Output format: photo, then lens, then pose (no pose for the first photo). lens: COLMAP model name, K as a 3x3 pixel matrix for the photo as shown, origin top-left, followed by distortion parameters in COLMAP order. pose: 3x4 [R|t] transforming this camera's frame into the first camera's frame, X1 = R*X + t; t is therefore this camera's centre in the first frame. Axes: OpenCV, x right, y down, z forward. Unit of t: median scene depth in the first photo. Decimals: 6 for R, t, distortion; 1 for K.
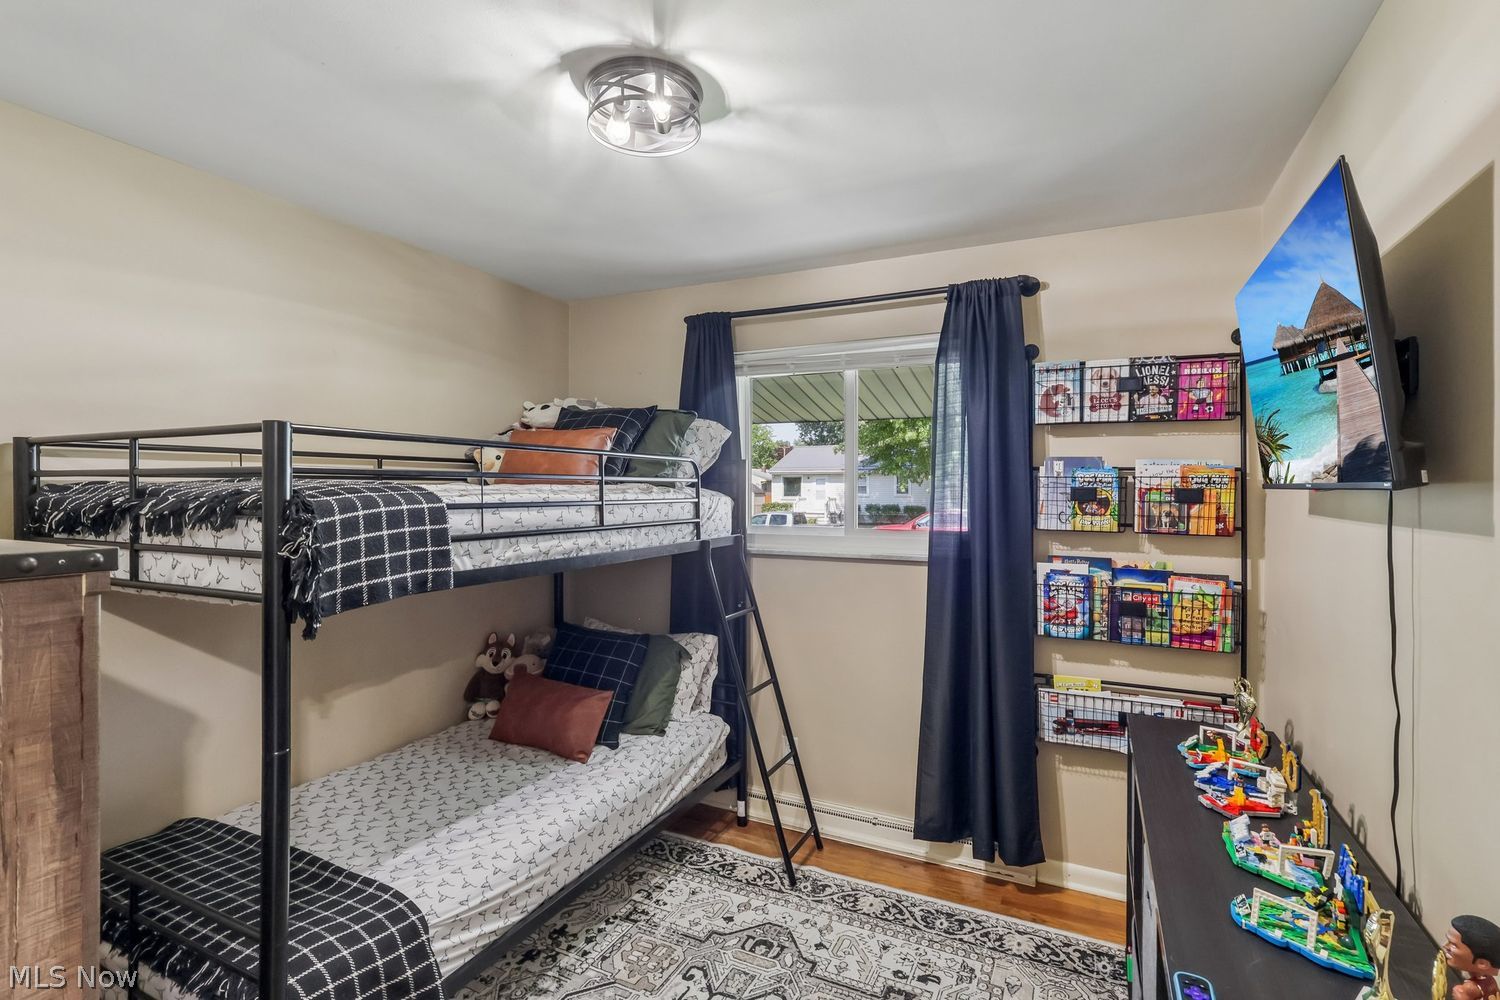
lens RADIAL K [[705.0, 0, 749.7], [0, 705.0, 490.3], [0, 0, 1]] dist [-0.002458, 0.001195]
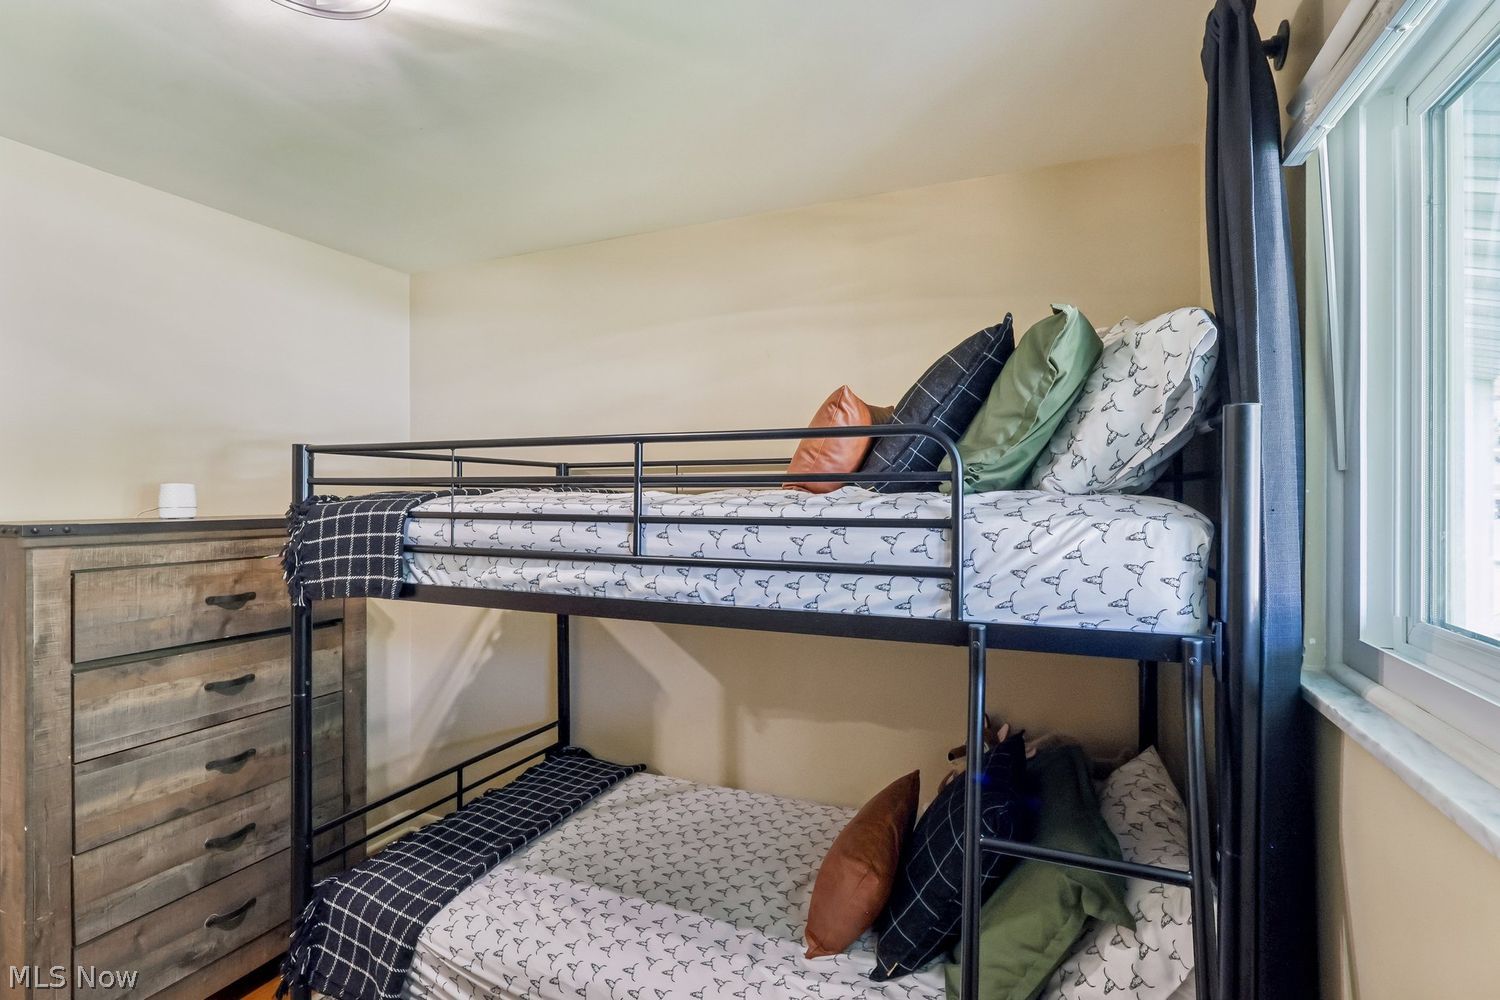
lens RADIAL K [[705.0, 0, 749.2], [0, 705.0, 499.3], [0, 0, 1]] dist [-0.002458, 0.001195]
pose [[0.049908, 0.003036, -0.998749, 0.450346], [-0.004117, 0.999988, 0.002835, -0.001963], [0.998745, 0.003970, 0.049919, 1.155236]]
